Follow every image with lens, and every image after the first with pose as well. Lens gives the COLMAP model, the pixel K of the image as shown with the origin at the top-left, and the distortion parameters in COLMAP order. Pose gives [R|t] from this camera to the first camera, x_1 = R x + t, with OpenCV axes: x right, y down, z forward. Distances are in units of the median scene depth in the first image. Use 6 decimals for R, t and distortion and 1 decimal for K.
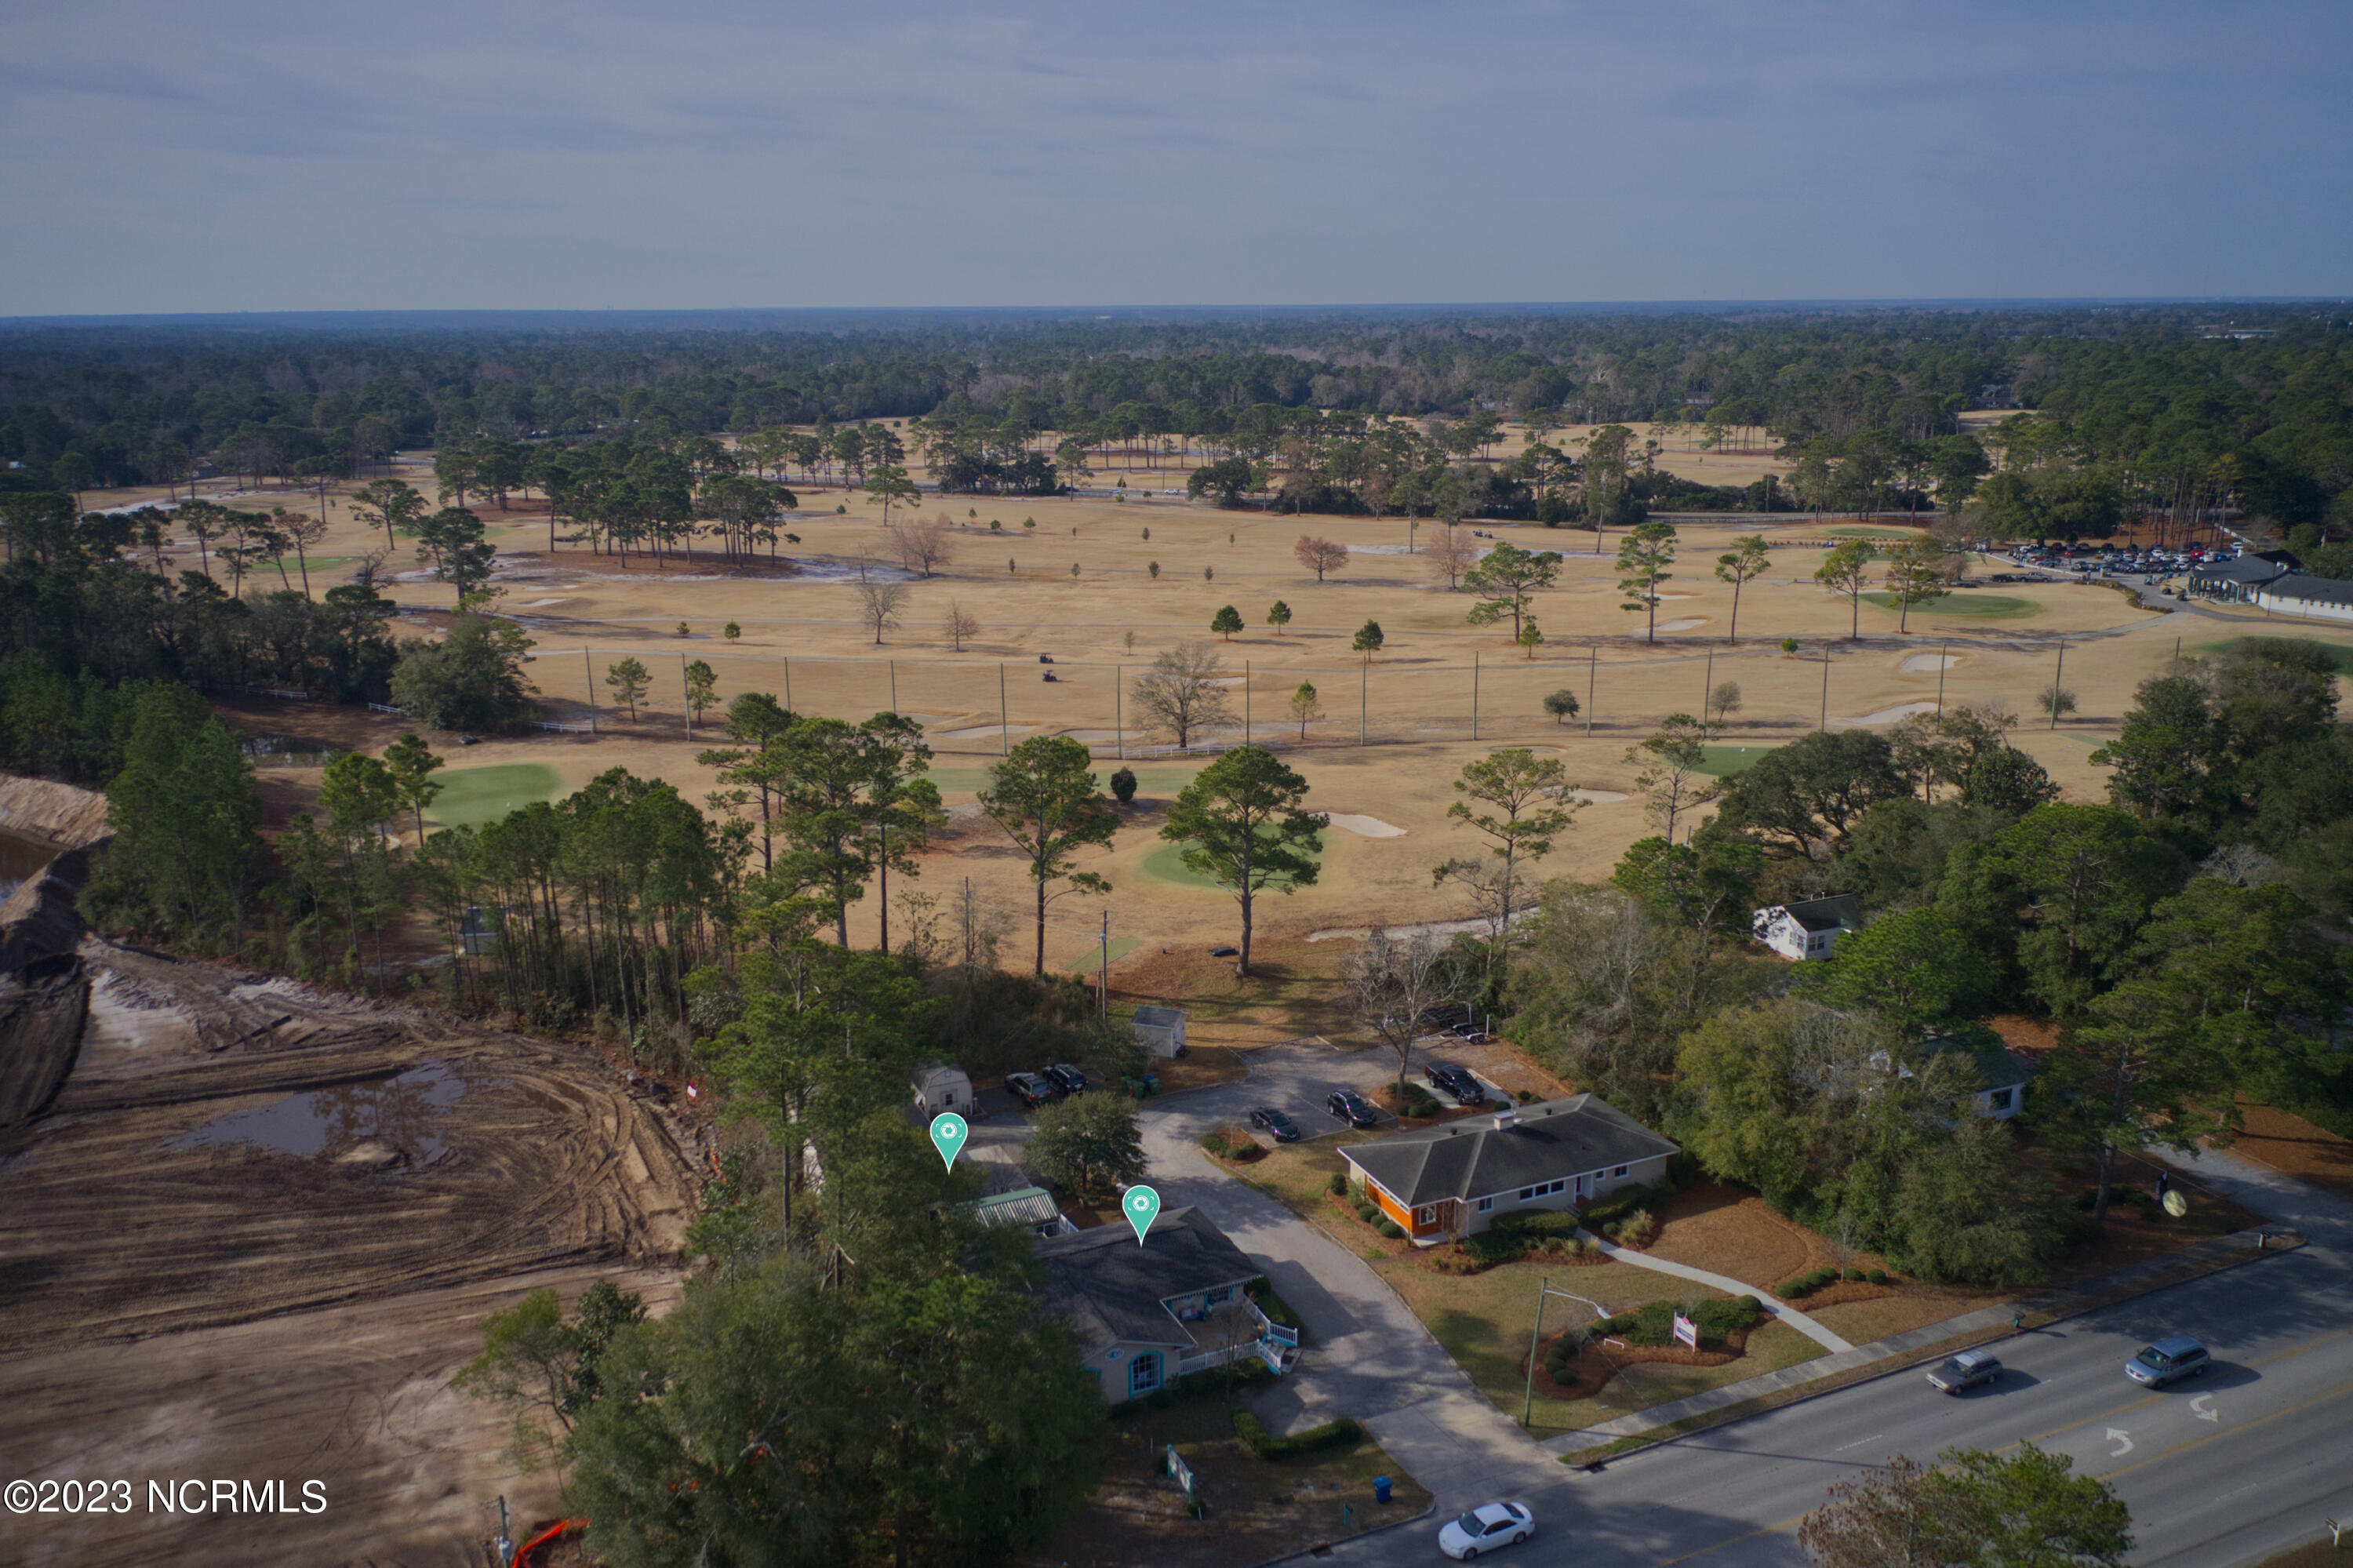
lens RADIAL K [[1823.6, 0, 1167.7], [0, 1823.6, 799.1], [0, 0, 1]] dist [0.028930, -0.026757]
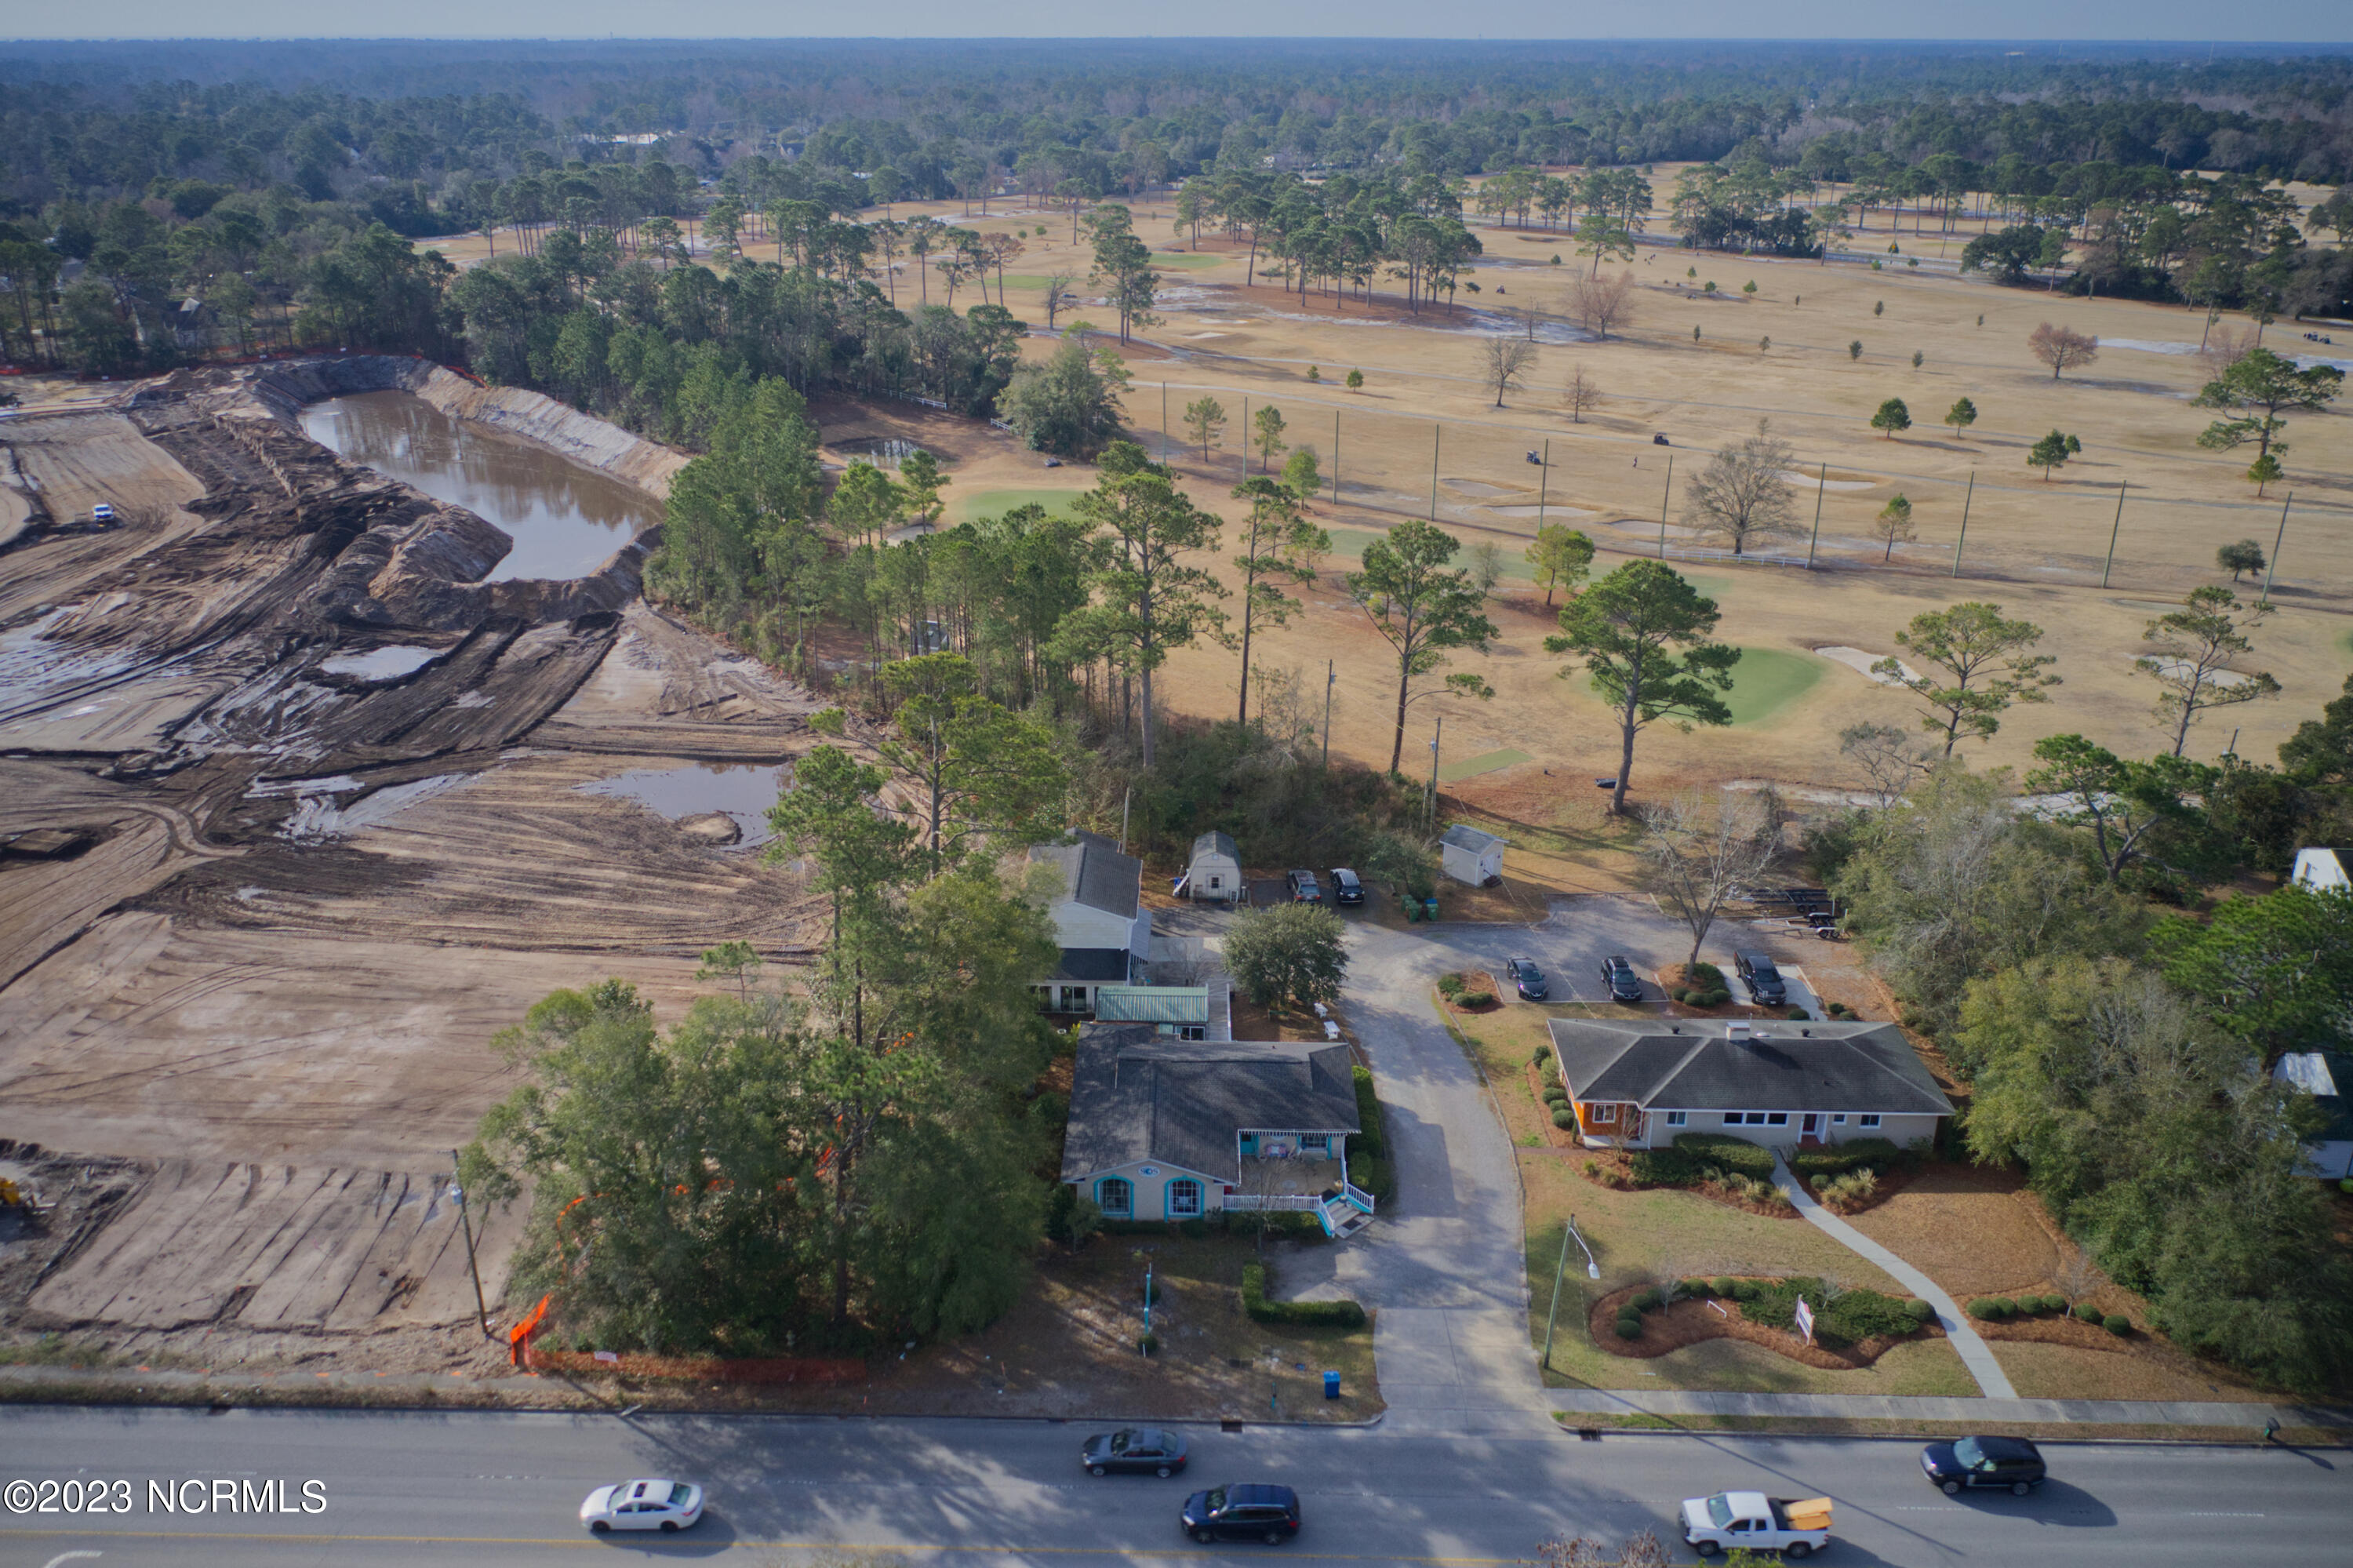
lens RADIAL K [[1823.6, 0, 1167.7], [0, 1823.6, 799.1], [0, 0, 1]] dist [0.028930, -0.026757]
pose [[0.905148, 0.176306, -0.386811, 0.187285], [-0.124219, 0.979921, 0.155965, -0.023384], [0.406541, -0.093123, 0.908874, 0.087327]]
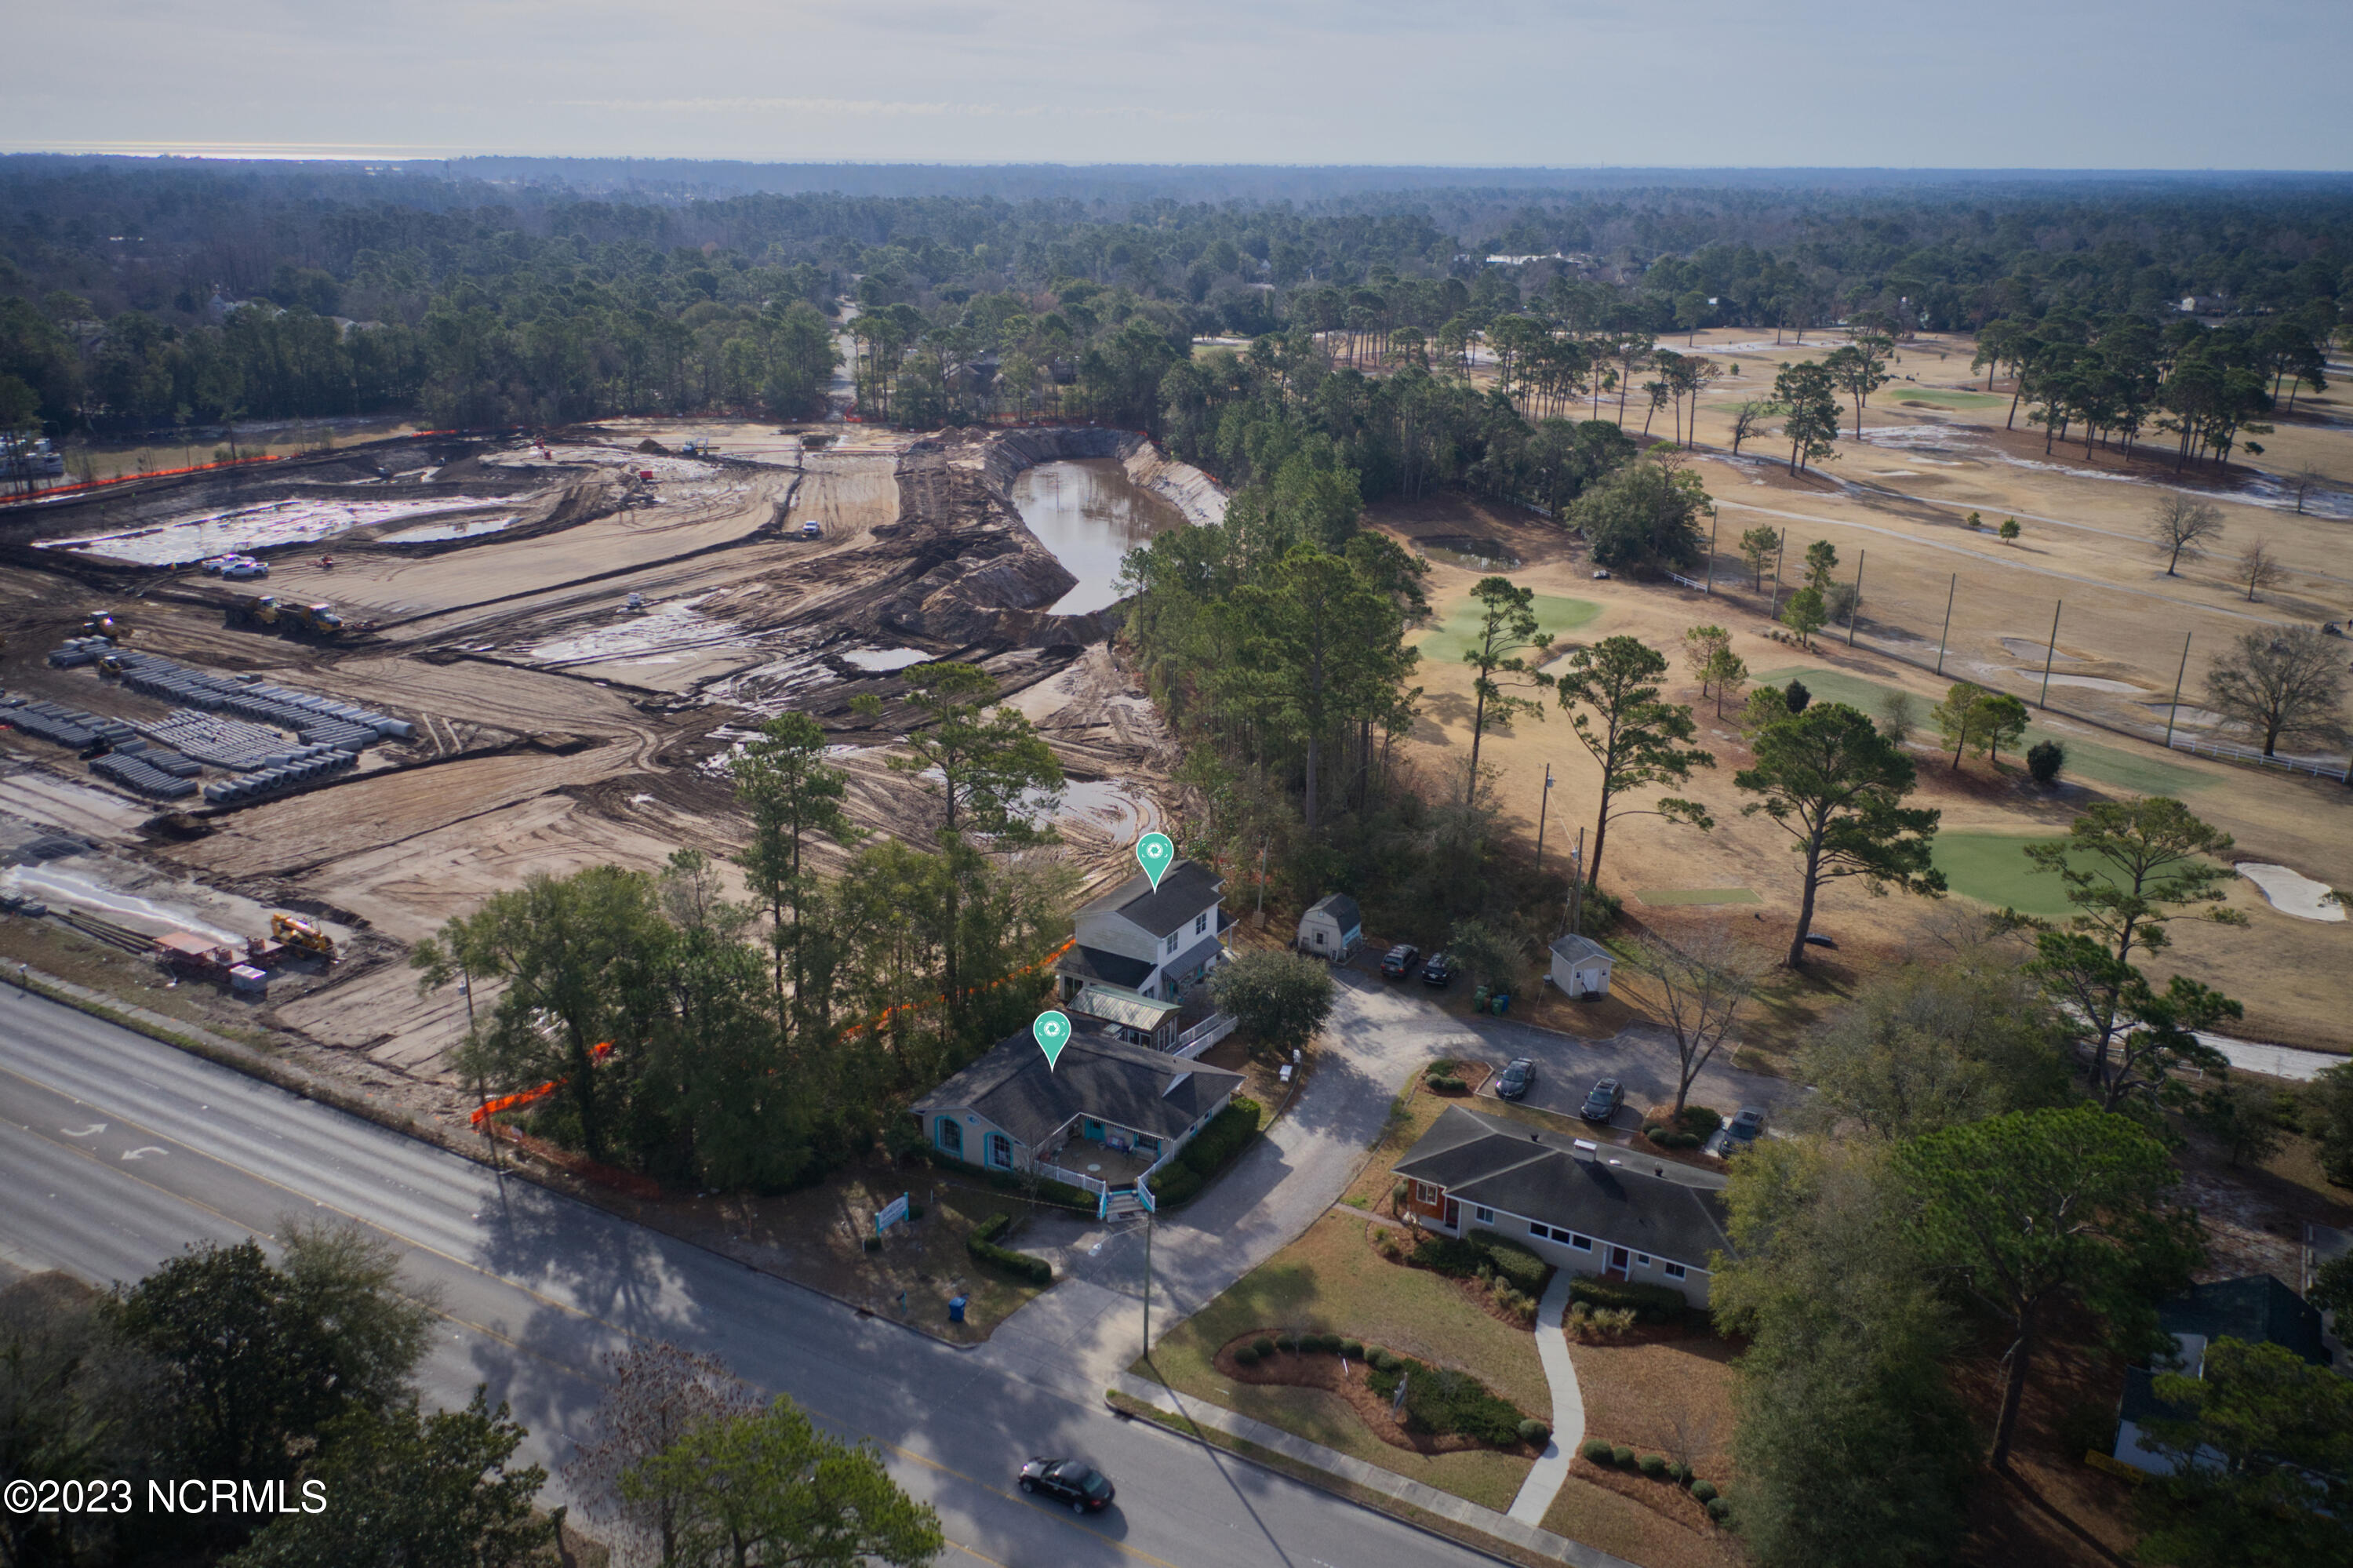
lens RADIAL K [[1818.0, 0, 1176.5], [0, 1818.0, 784.0], [0, 0, 1]] dist [0.019943, -0.006845]
pose [[0.595507, 0.279164, -0.753286, 0.487835], [-0.229513, 0.957719, 0.173485, -0.067722], [0.769867, 0.069578, 0.634400, 0.221703]]
